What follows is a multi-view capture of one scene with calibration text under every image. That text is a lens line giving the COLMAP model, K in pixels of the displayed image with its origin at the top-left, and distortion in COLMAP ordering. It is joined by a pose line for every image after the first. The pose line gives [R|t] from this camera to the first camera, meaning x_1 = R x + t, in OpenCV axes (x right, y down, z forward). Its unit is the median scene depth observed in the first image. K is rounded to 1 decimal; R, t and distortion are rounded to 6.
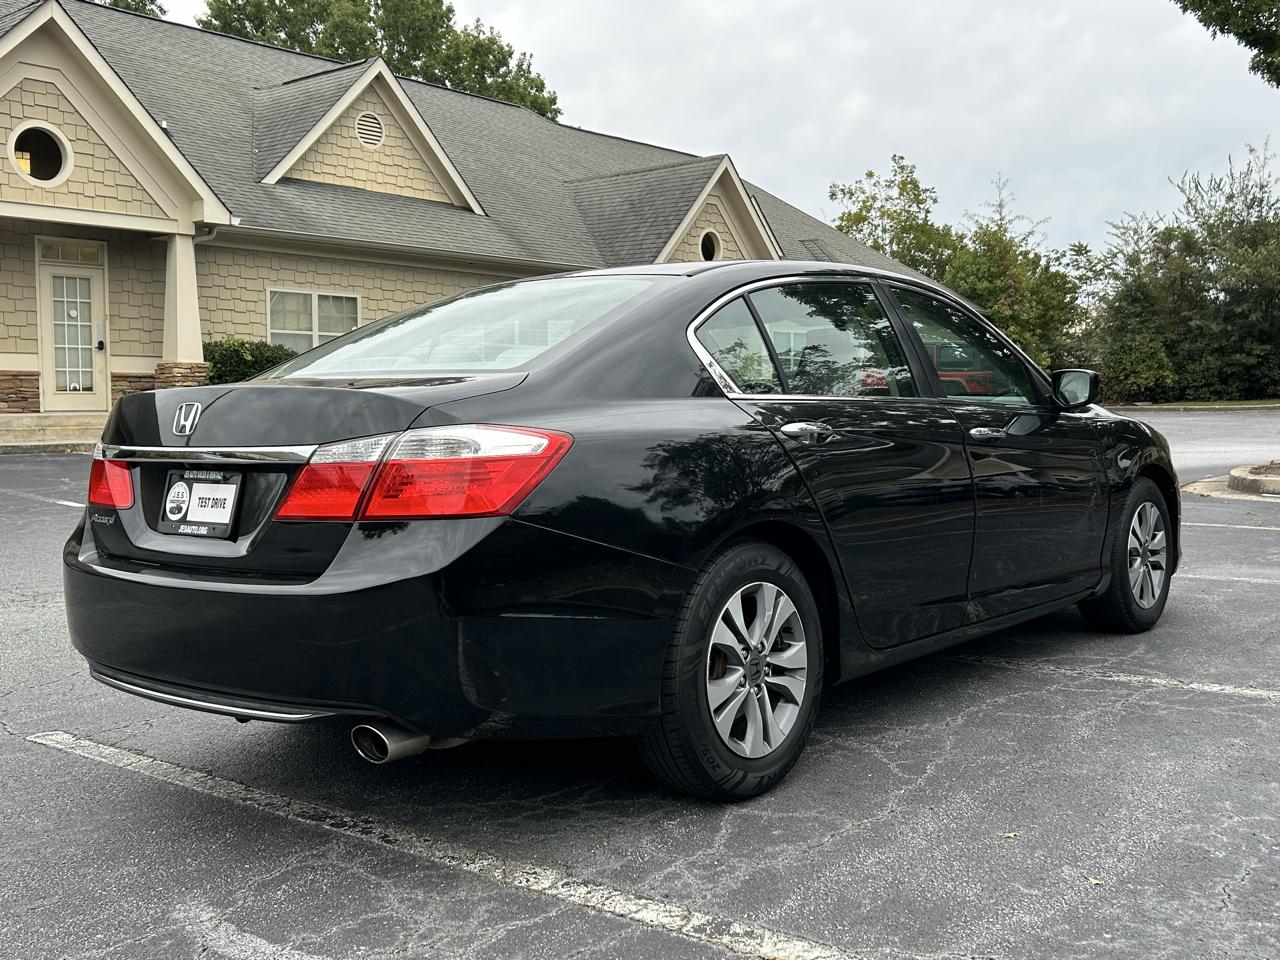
lens RADIAL K [[1311.5, 0, 644.0], [0, 1311.5, 475.0], [0, 0, 1]] dist [0.122004, -0.281870]
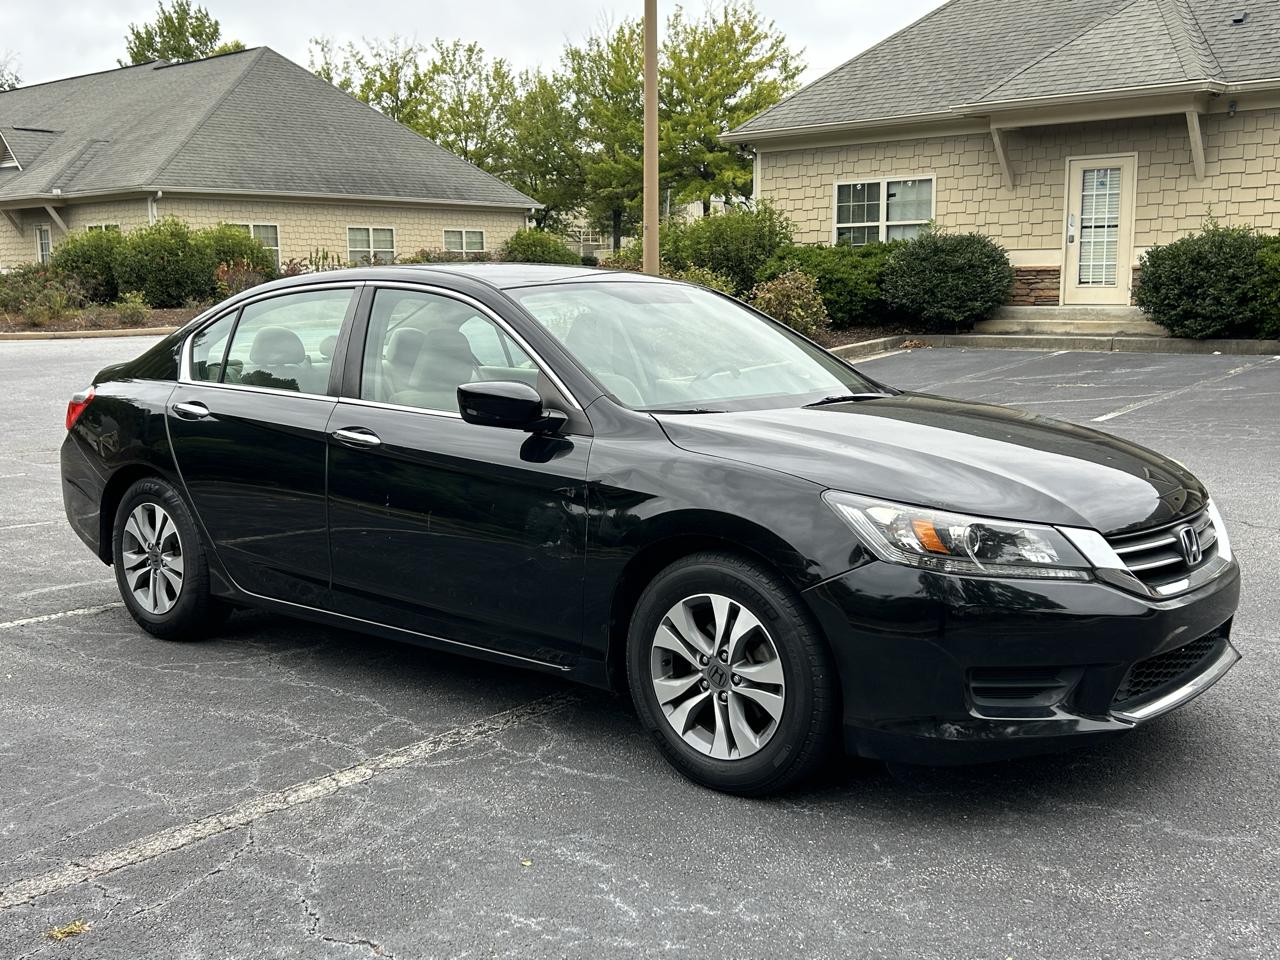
lens RADIAL K [[1352.4, 0, 630.1], [0, 1352.4, 483.0], [0, 0, 1]] dist [0.119221, -0.296212]
pose [[-0.016293, 0.156500, -0.987544, 0.312367], [-0.042852, 0.986658, 0.157067, -0.041043], [0.998949, 0.044877, -0.009370, 0.296918]]
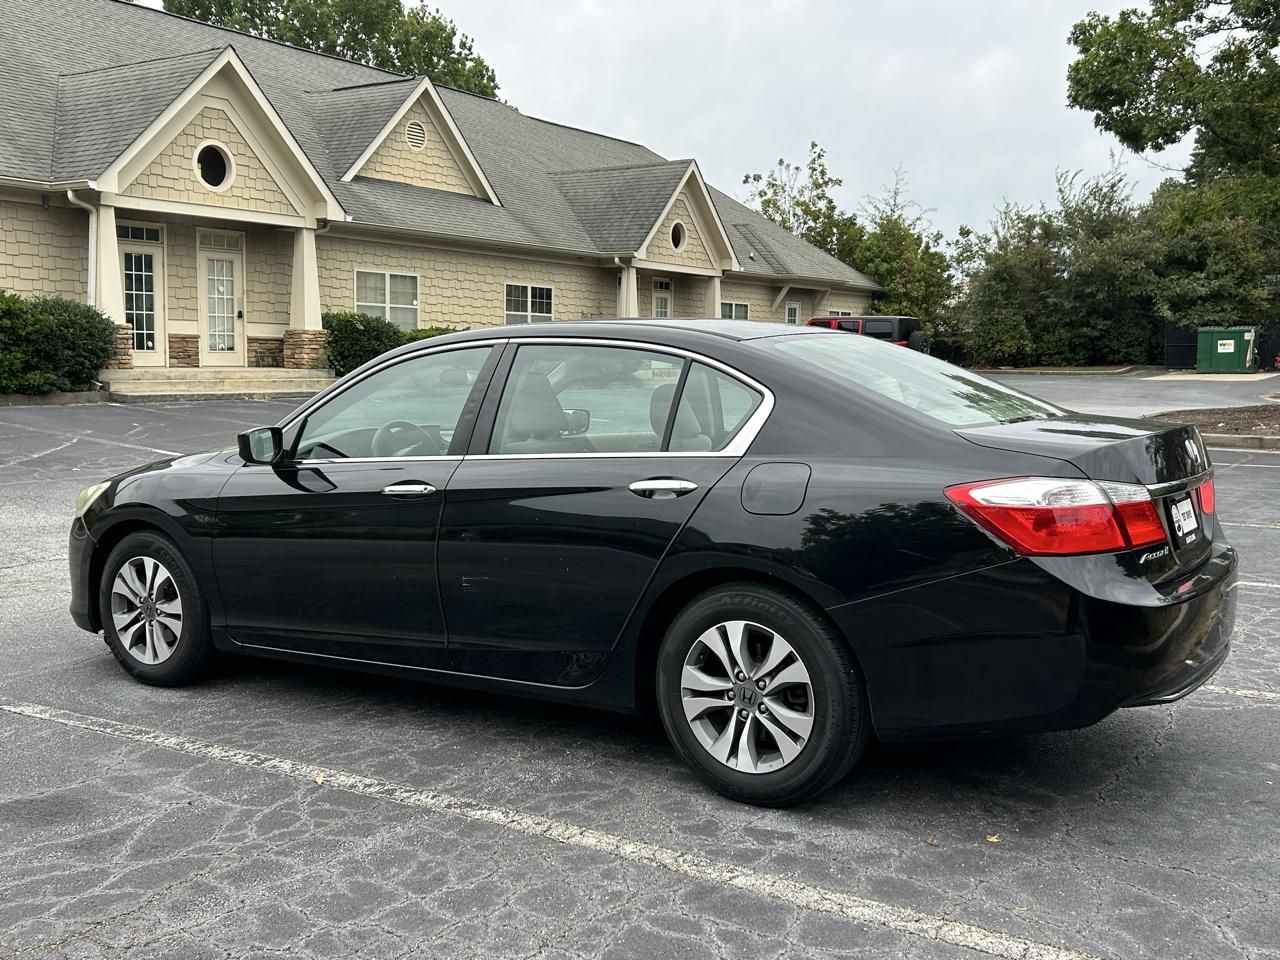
lens RADIAL K [[1312.1, 0, 645.1], [0, 1312.1, 484.7], [0, 0, 1]] dist [0.145456, -0.358972]
pose [[0.993481, 0.006984, 0.113784, -0.173033], [-0.012141, 0.998927, 0.044690, 0.003453], [-0.113350, -0.045780, 0.992500, -0.315842]]
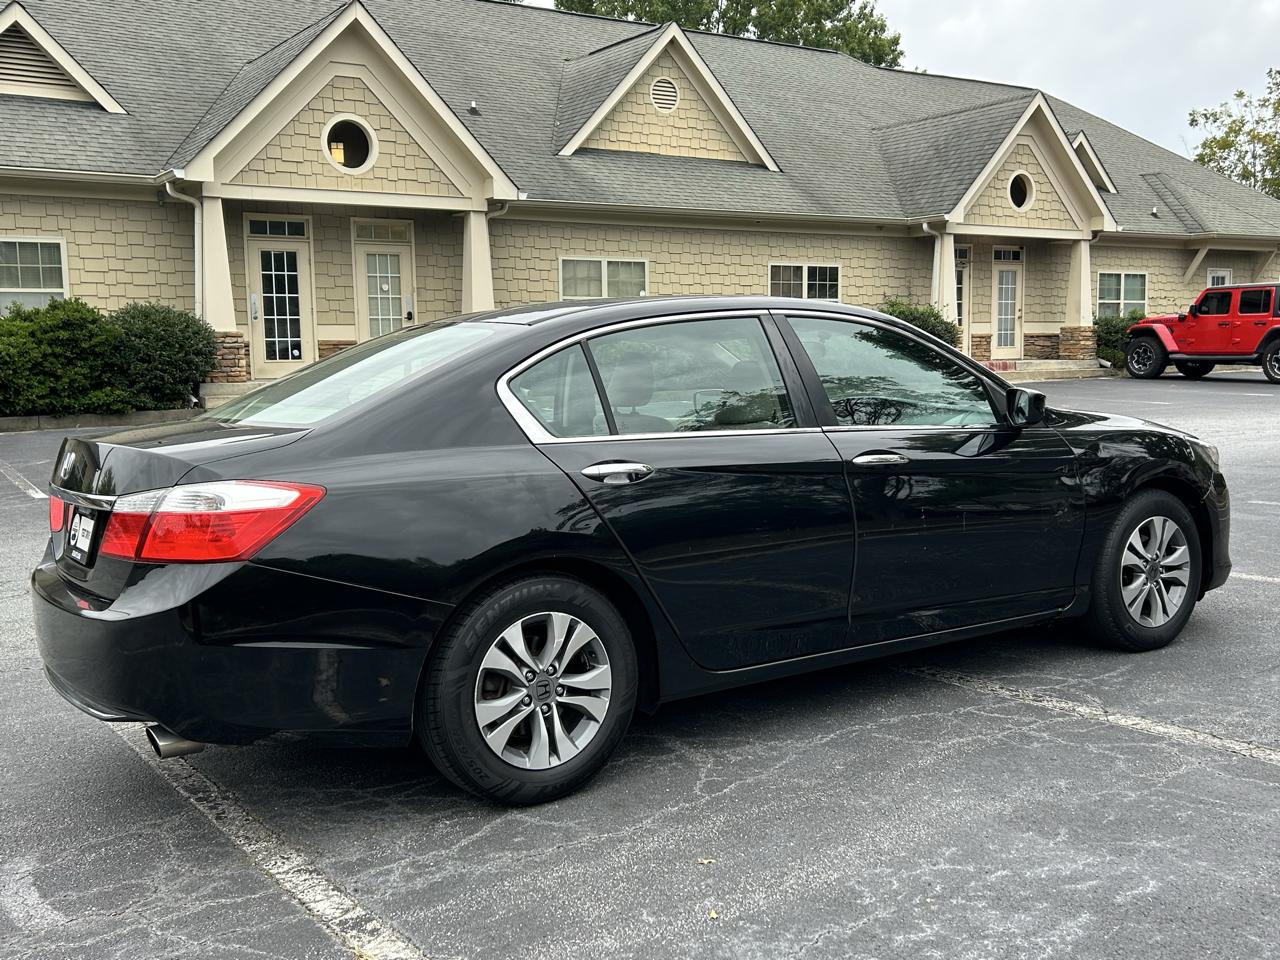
lens RADIAL K [[1312.1, 0, 645.1], [0, 1312.1, 484.7], [0, 0, 1]] dist [0.145456, -0.358972]
pose [[0.960451, 0.017735, -0.277883, 0.089536], [-0.003241, 0.998614, 0.052529, -0.015894], [0.278430, -0.049550, 0.959178, -0.006422]]
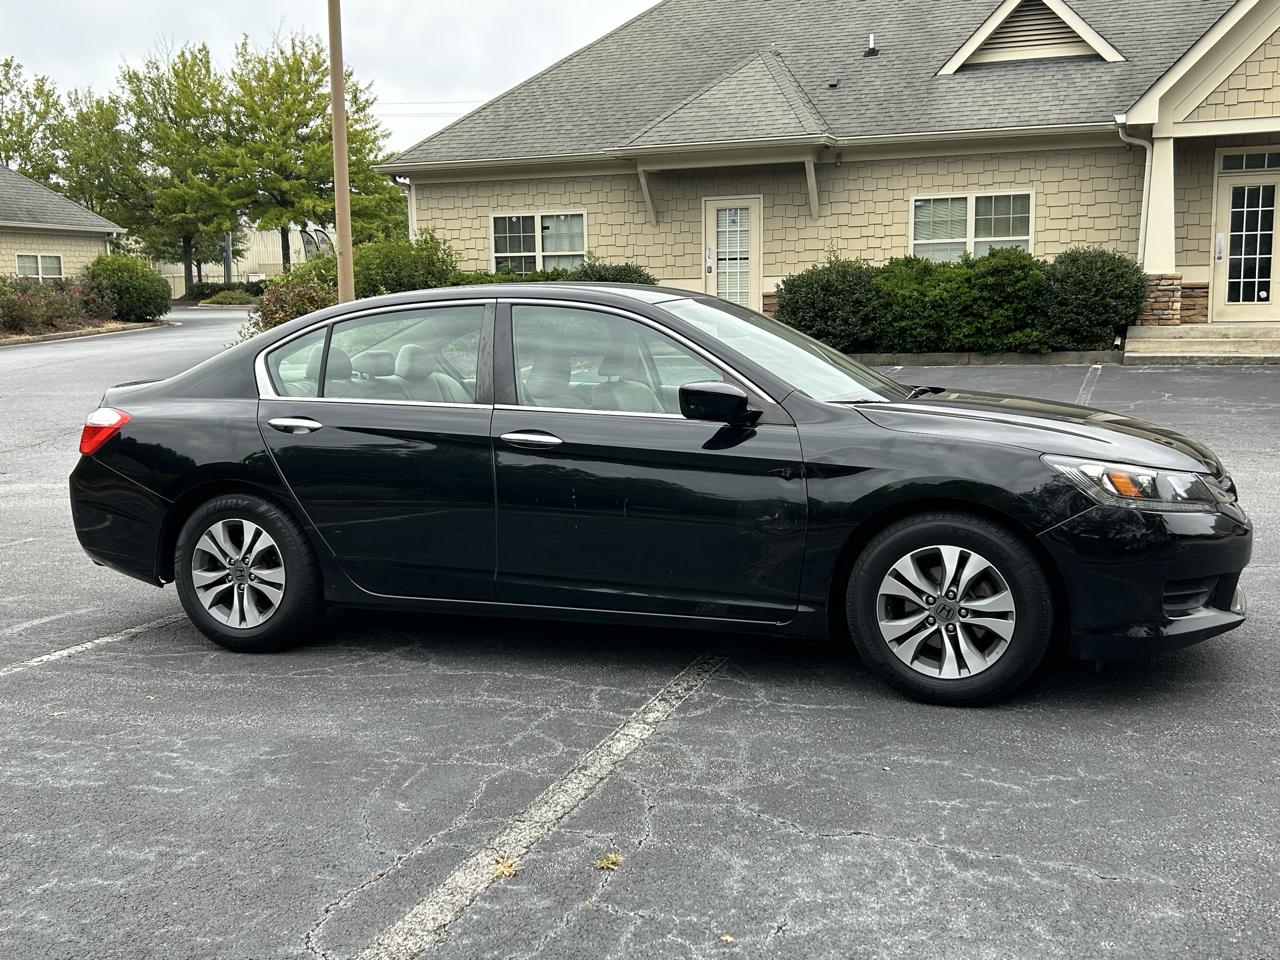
lens RADIAL K [[1311.5, 0, 644.0], [0, 1311.5, 475.0], [0, 0, 1]] dist [0.122004, -0.281870]
pose [[0.330745, 0.126384, -0.935219, 0.323061], [-0.037834, 0.991971, 0.120673, -0.033677], [0.942961, -0.004529, 0.332871, 0.175797]]
